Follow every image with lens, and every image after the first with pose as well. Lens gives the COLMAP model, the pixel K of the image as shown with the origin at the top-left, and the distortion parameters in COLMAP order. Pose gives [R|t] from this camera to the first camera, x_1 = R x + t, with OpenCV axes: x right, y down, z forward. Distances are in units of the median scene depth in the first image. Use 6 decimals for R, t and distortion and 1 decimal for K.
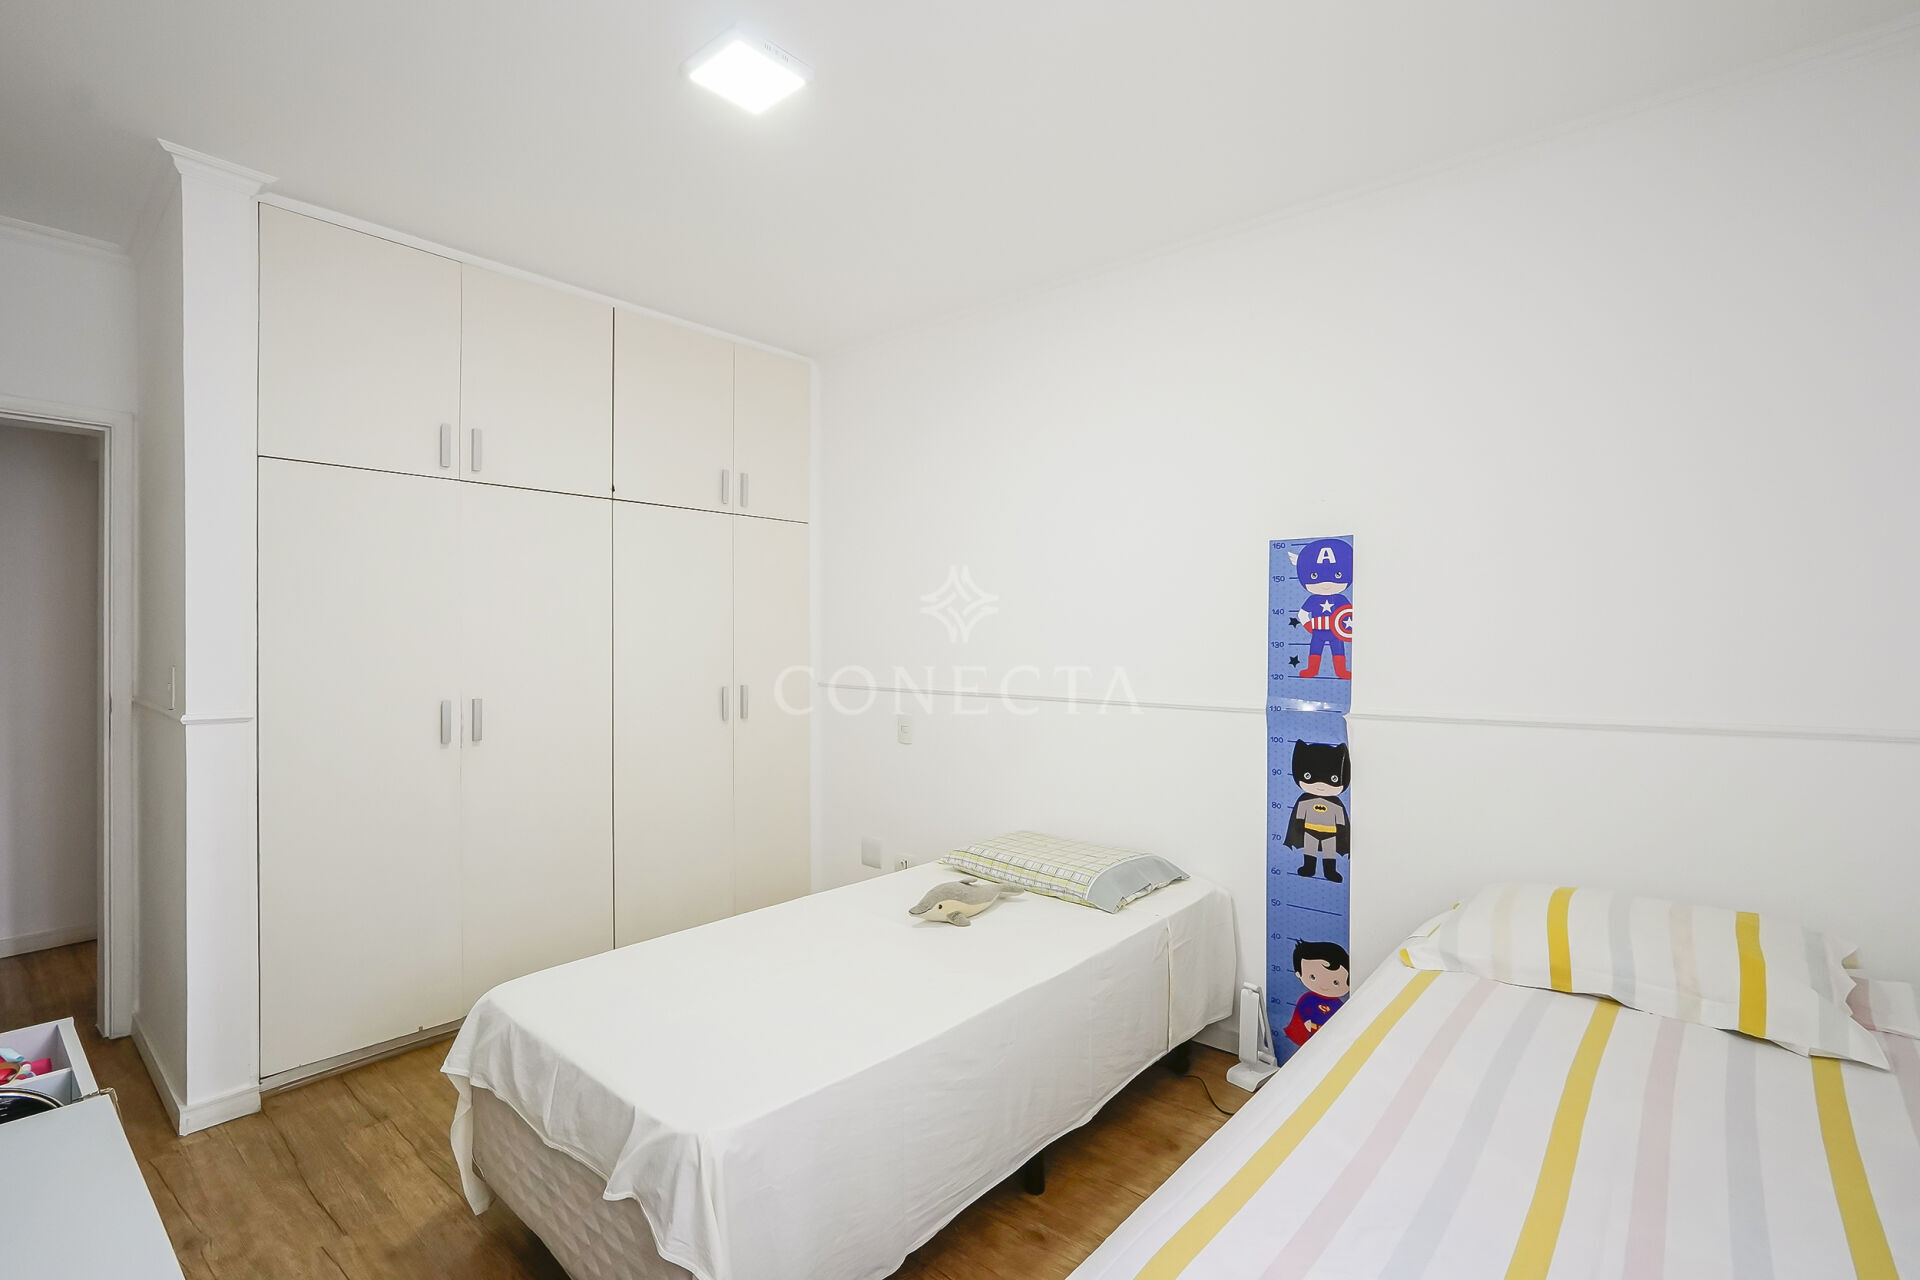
lens RADIAL K [[894.2, 0, 959.4], [0, 894.2, 634.5], [0, 0, 1]] dist [-0.001343, 0.000069]
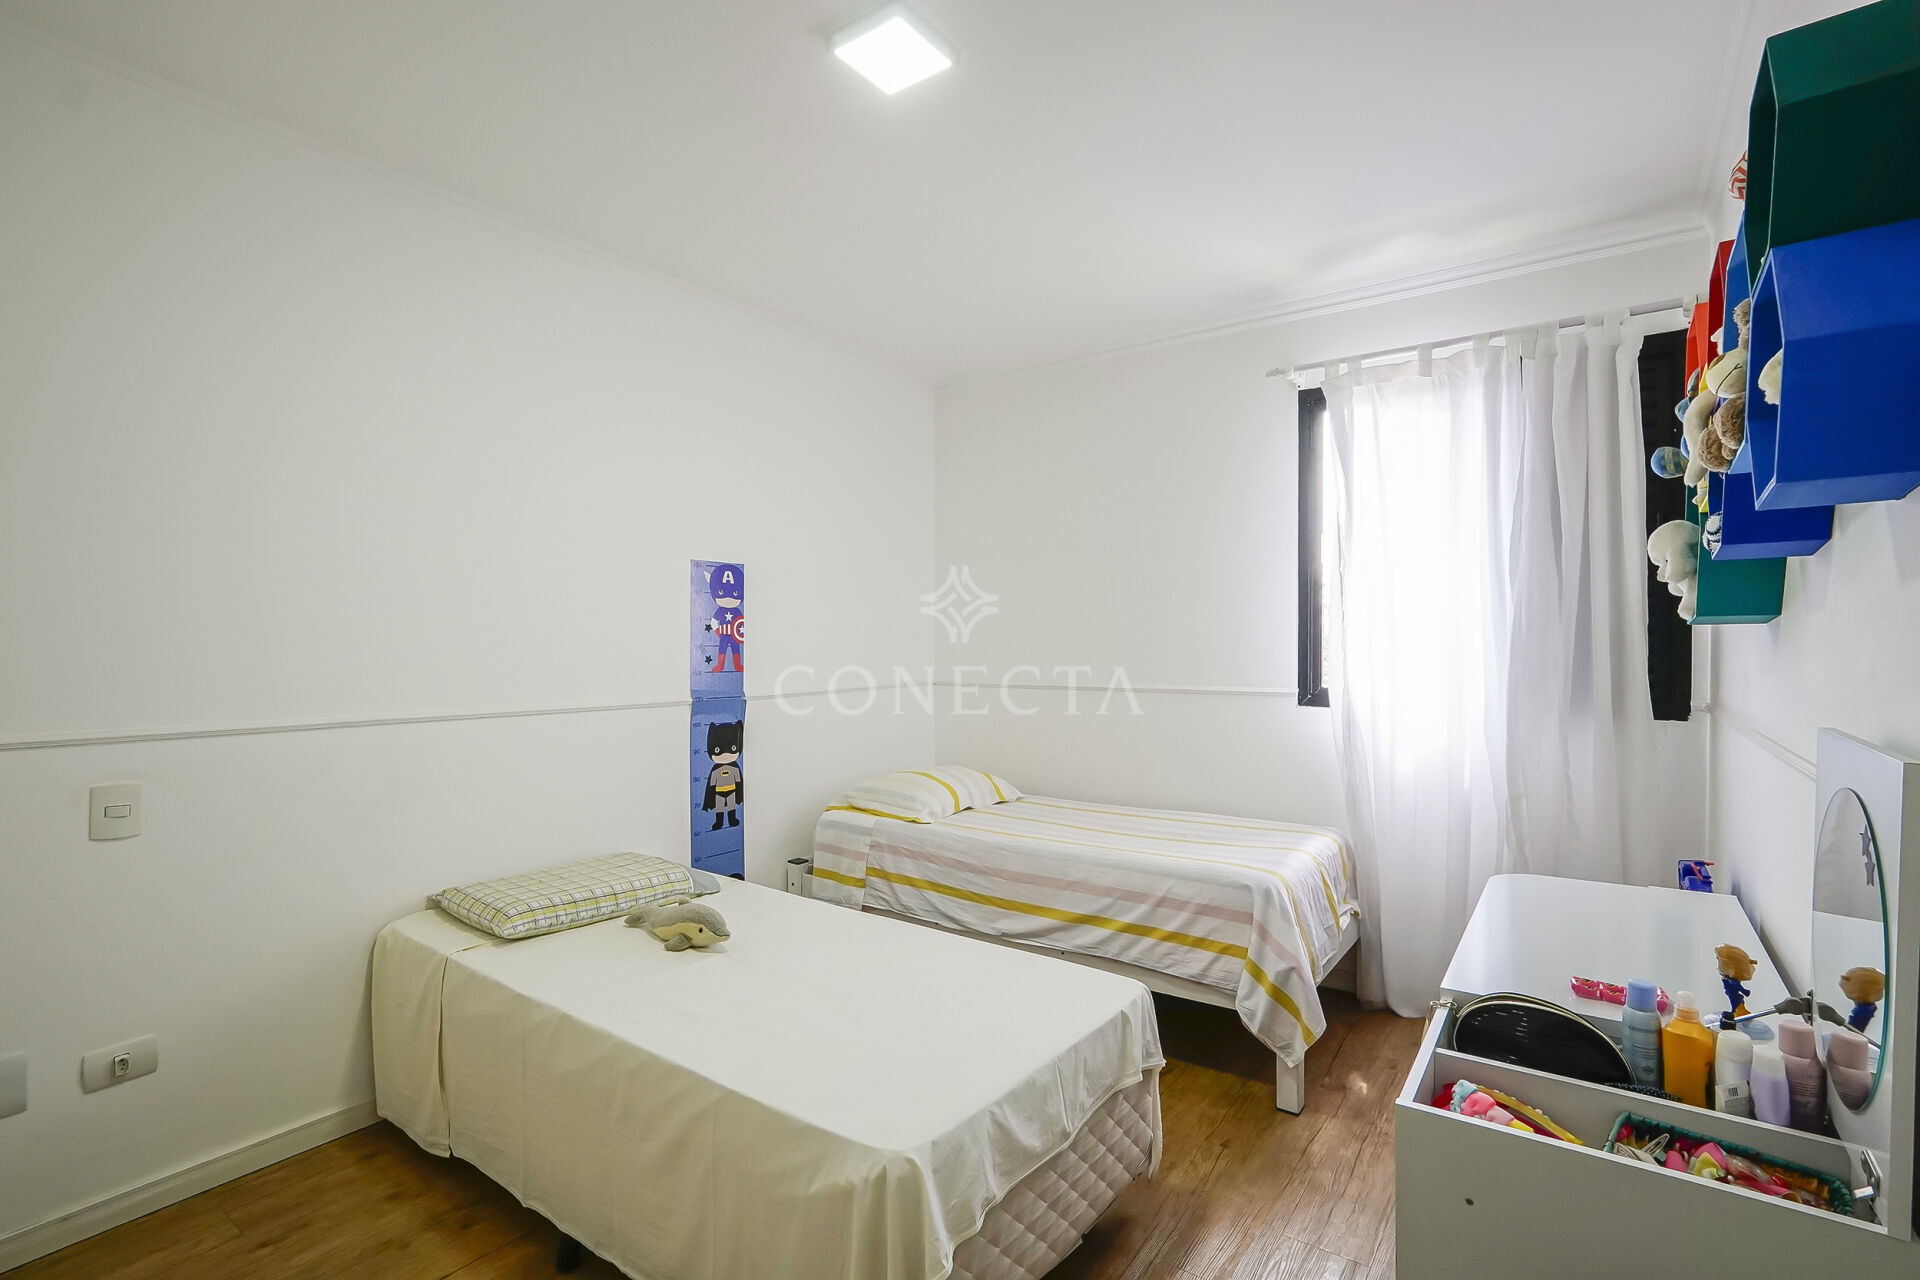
lens RADIAL K [[894.2, 0, 960.1], [0, 894.2, 648.0], [0, 0, 1]] dist [-0.001343, 0.000069]
pose [[-0.069525, -0.008428, 0.997545, -0.904179], [-0.000124, 0.999964, 0.008440, 0.003379], [-0.997580, 0.000463, -0.069523, 0.753758]]
